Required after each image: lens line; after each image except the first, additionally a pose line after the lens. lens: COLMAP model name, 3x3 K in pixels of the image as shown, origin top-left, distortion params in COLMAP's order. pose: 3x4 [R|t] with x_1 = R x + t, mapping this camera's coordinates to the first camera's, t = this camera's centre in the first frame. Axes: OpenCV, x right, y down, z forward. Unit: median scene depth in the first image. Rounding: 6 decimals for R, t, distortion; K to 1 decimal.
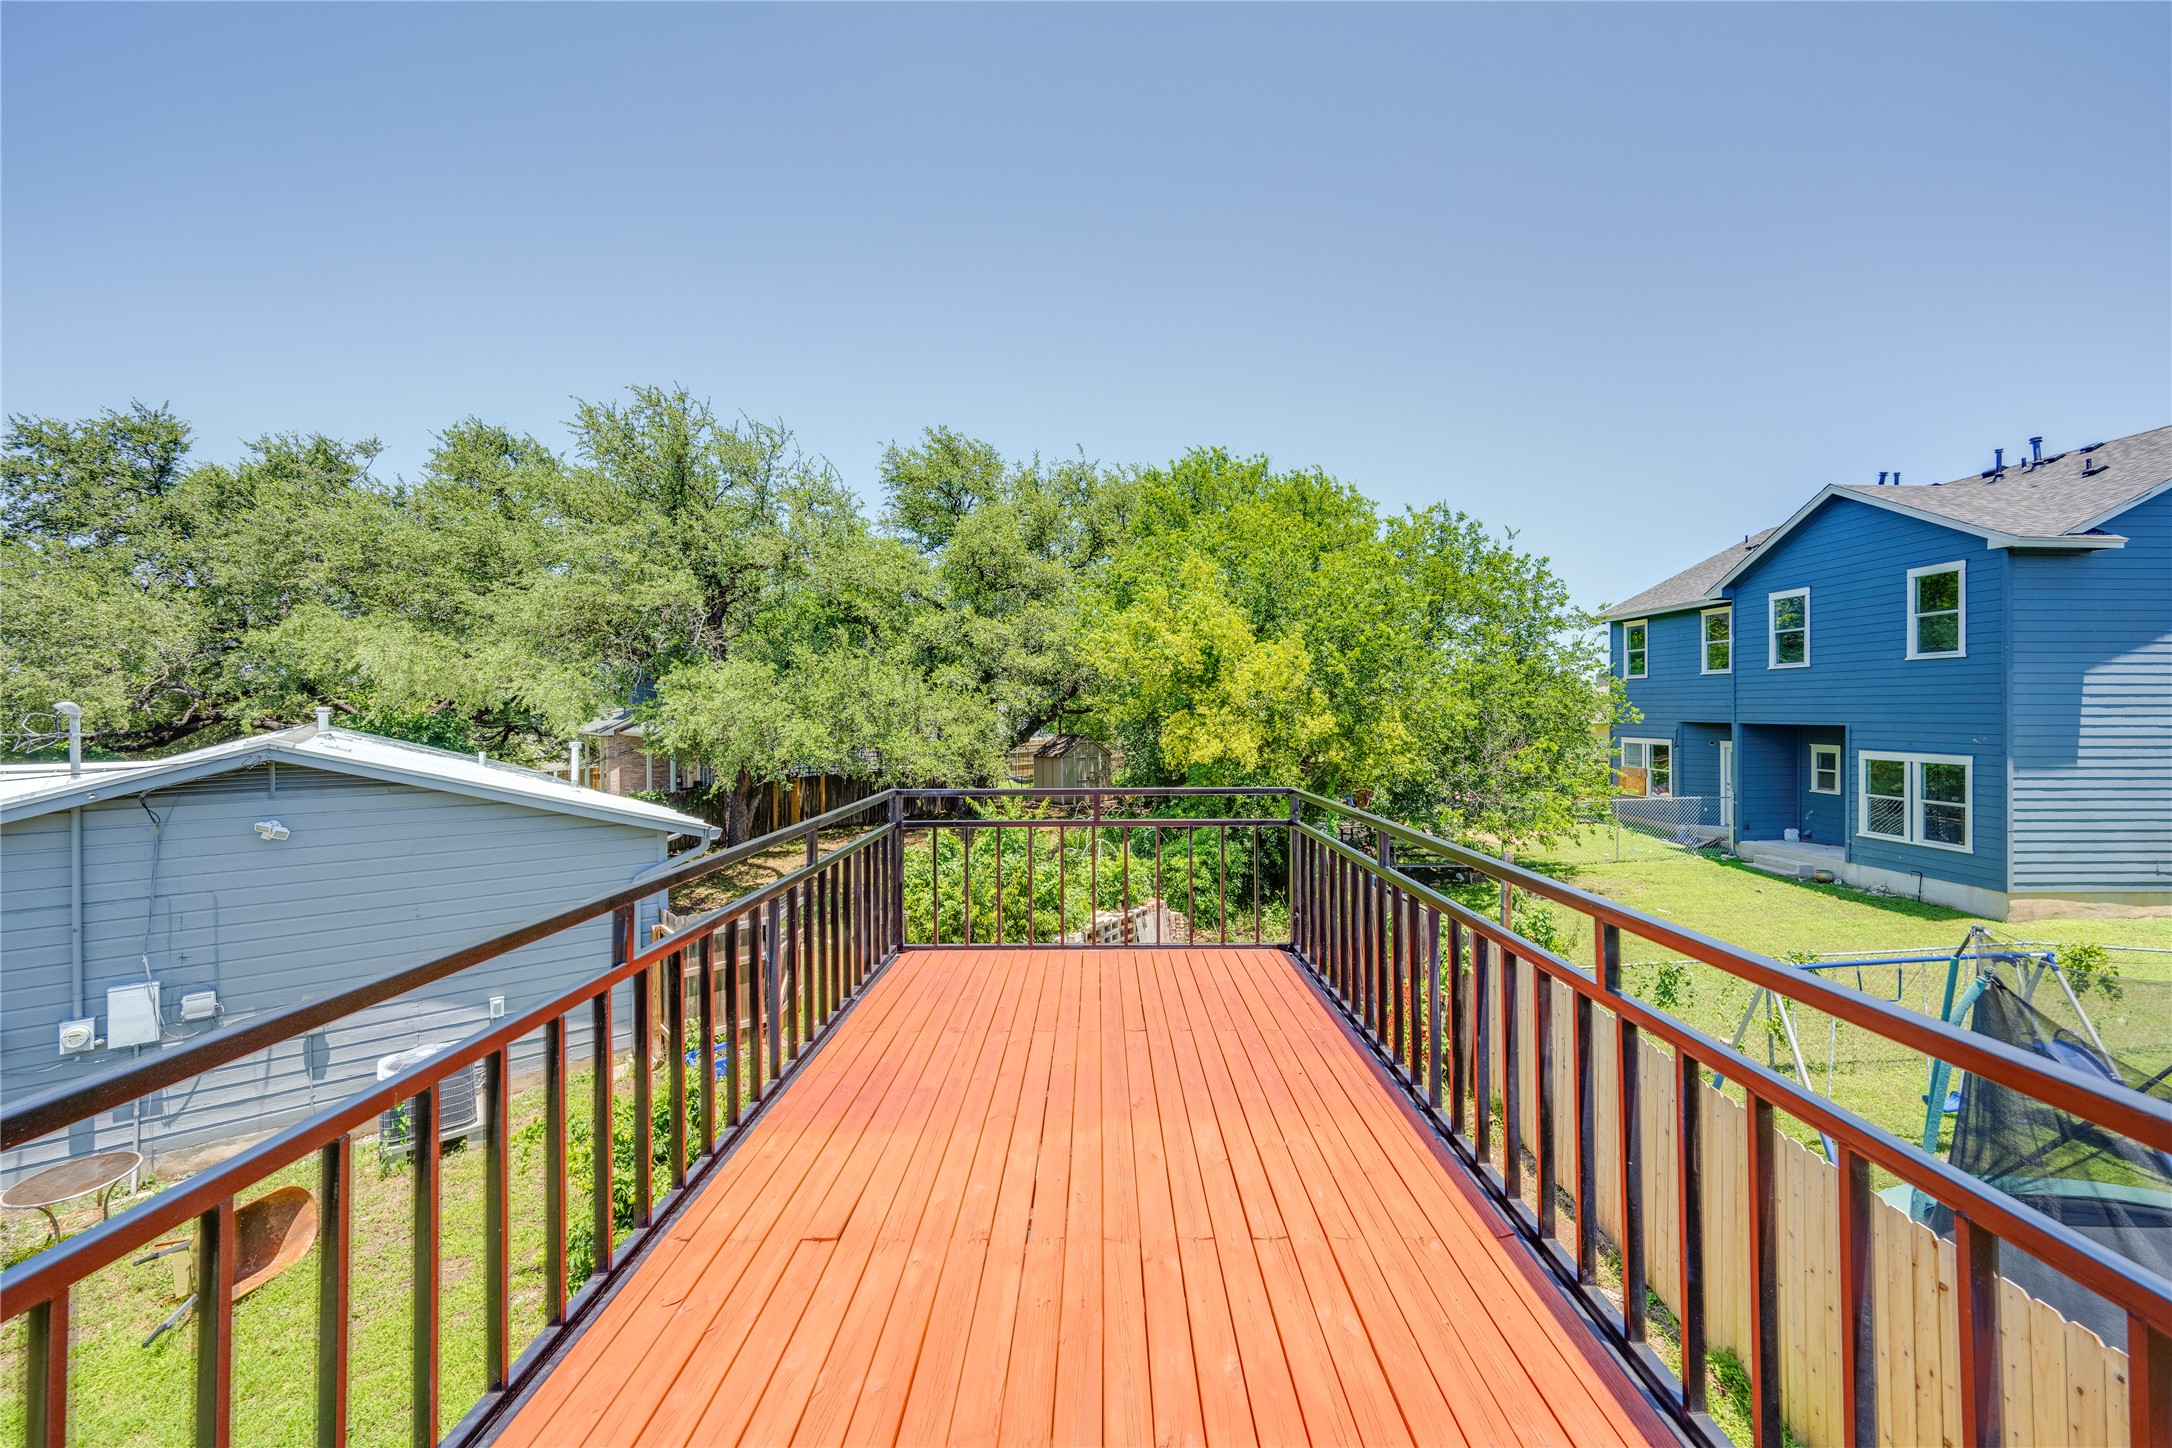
lens RADIAL K [[884.1, 0, 1090.5], [0, 884.1, 712.3], [0, 0, 1]] dist [-0.003567, 0.000186]
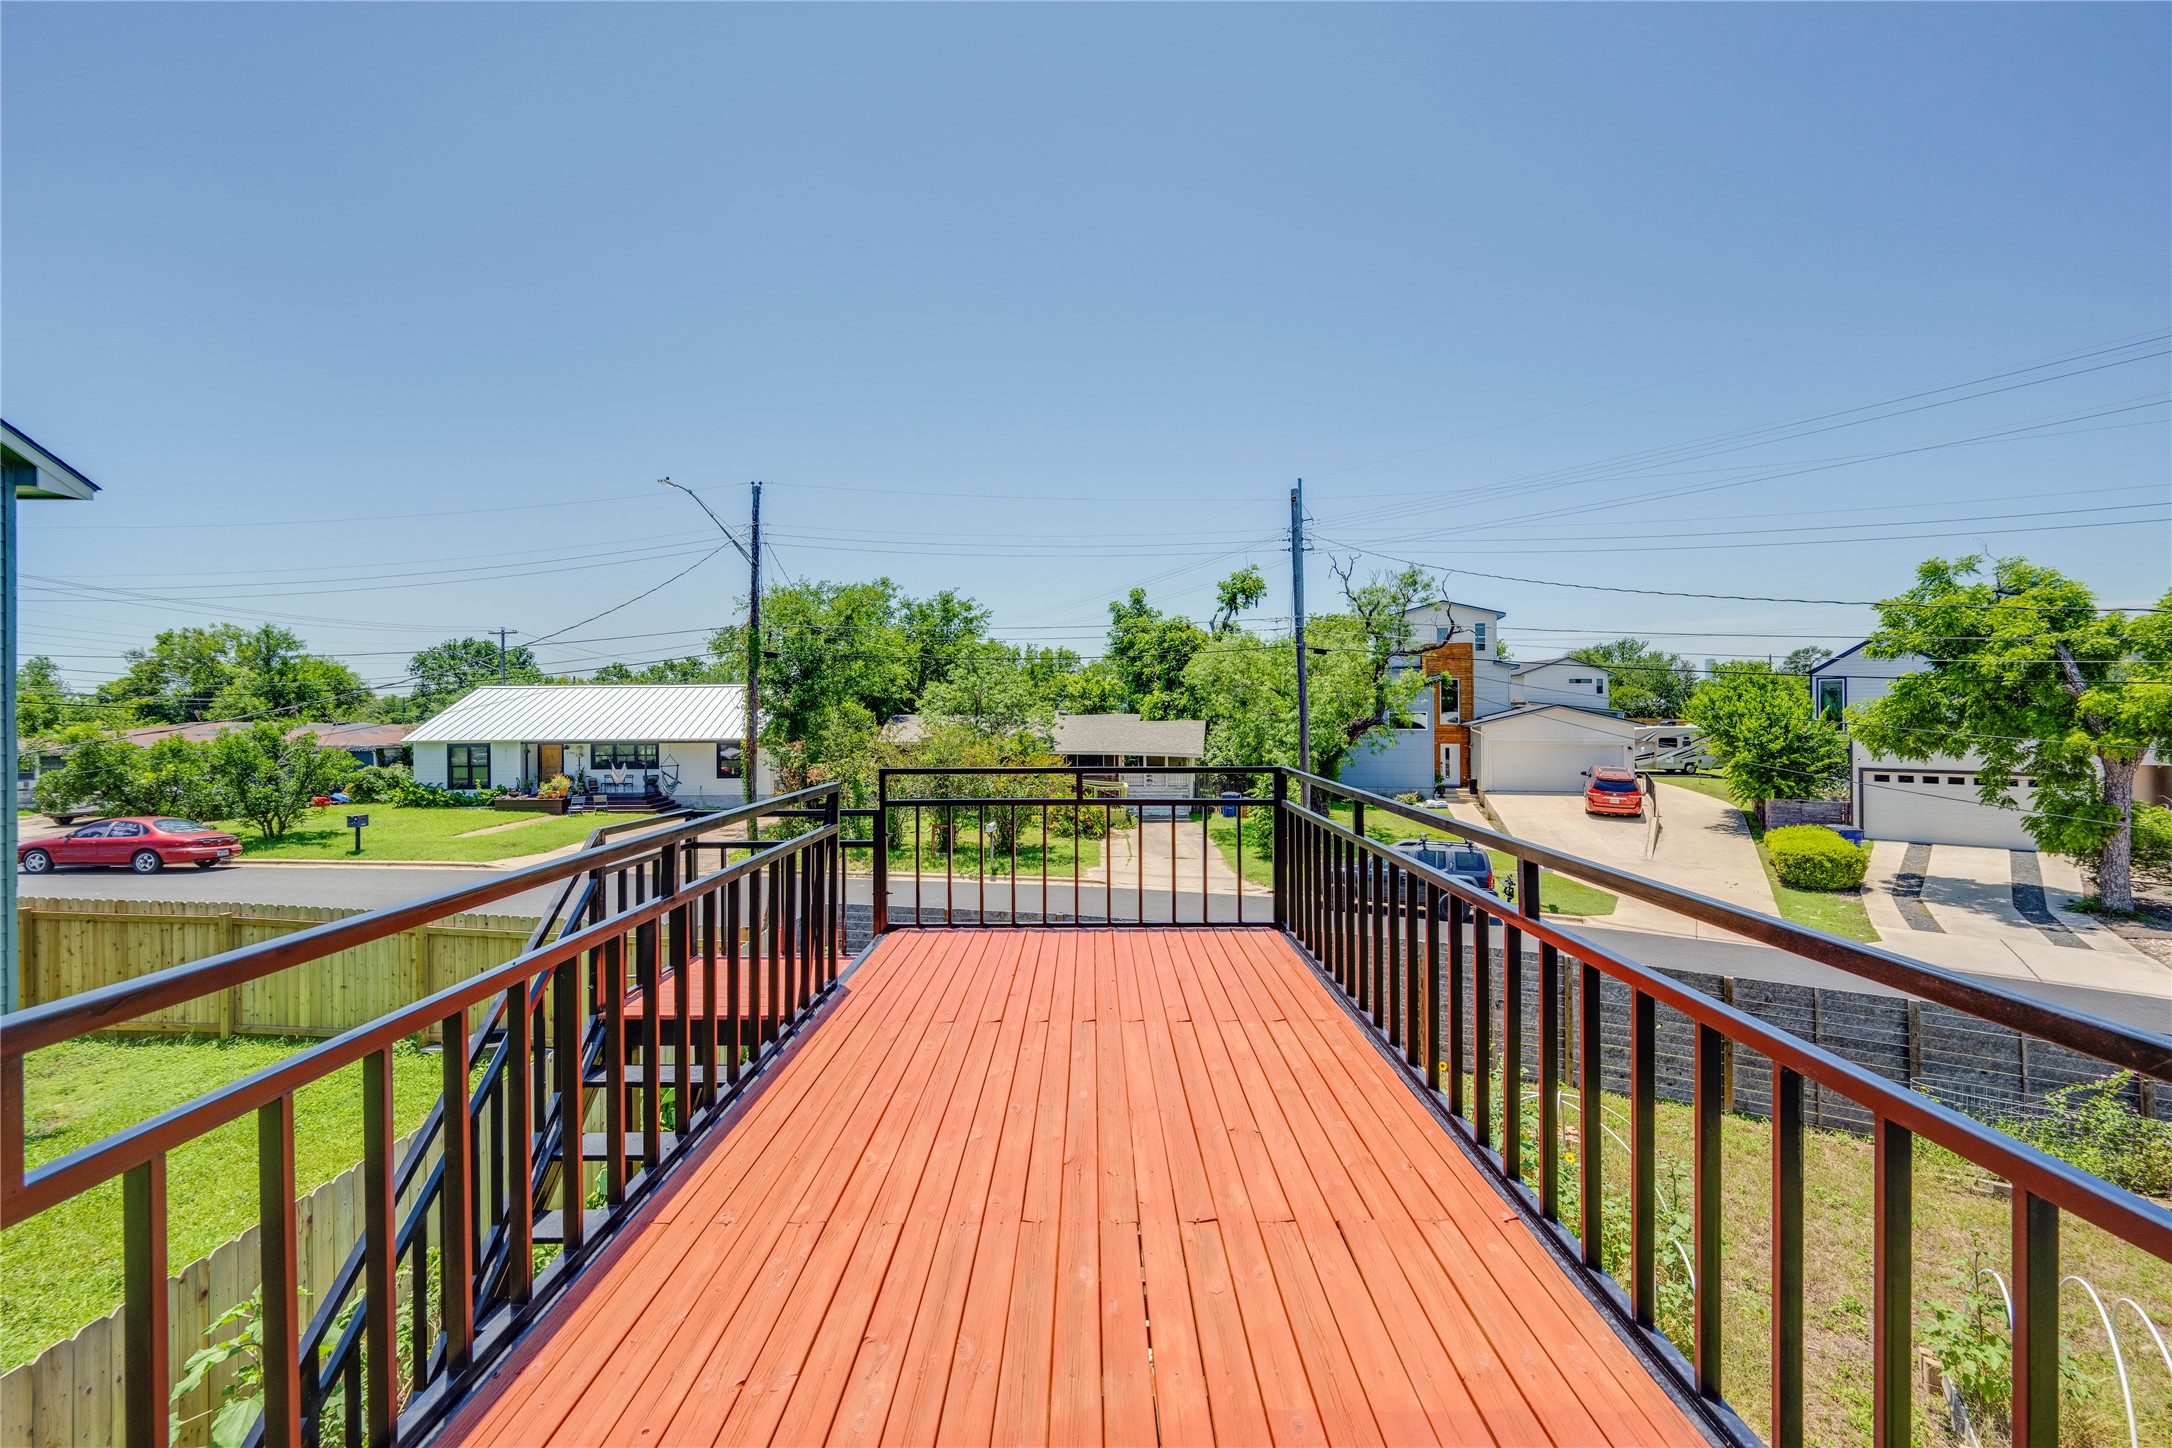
lens RADIAL K [[884.1, 0, 1087.0], [0, 884.1, 712.6], [0, 0, 1]] dist [-0.003567, 0.000186]
pose [[-0.999944, 0.007955, -0.007036, -0.001686], [0.007960, 0.999968, -0.000795, 0.005696], [0.007030, -0.000851, -0.999975, 0.255934]]
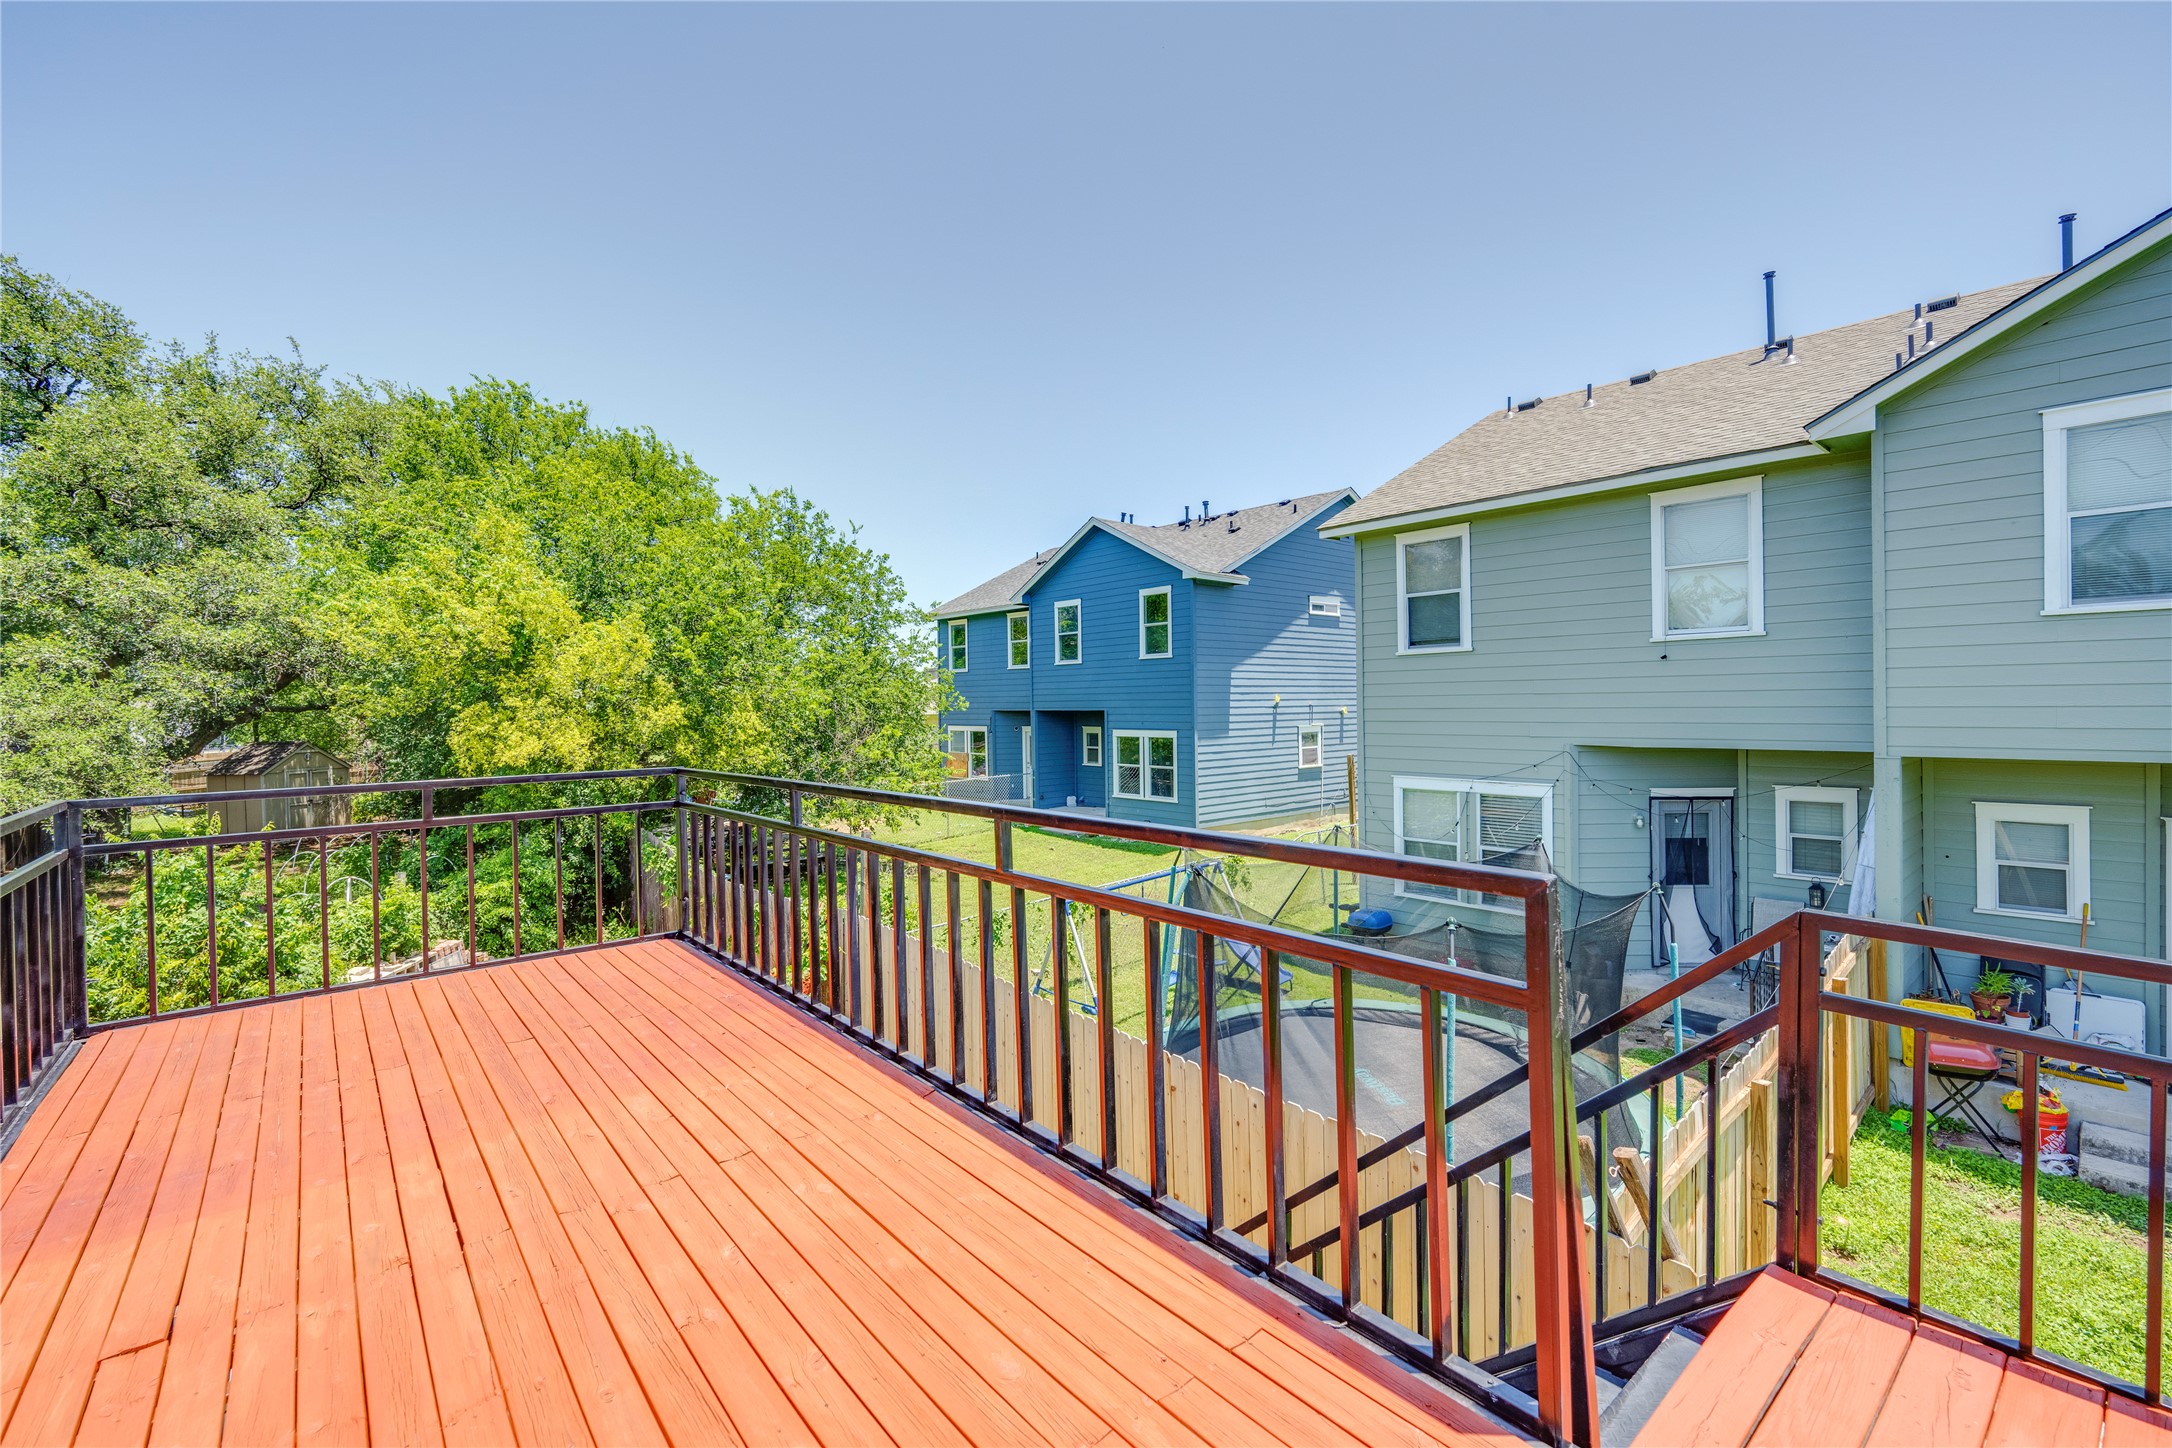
lens RADIAL K [[942.5, 0, 1111.3], [0, 942.5, 710.7], [0, 0, 1]] dist [-0.004035, -0.000573]
pose [[0.751887, -0.014864, 0.659124, -0.025758], [0.014036, 0.999880, 0.006536, 0.007185], [-0.659143, 0.004337, 0.752005, -0.020541]]
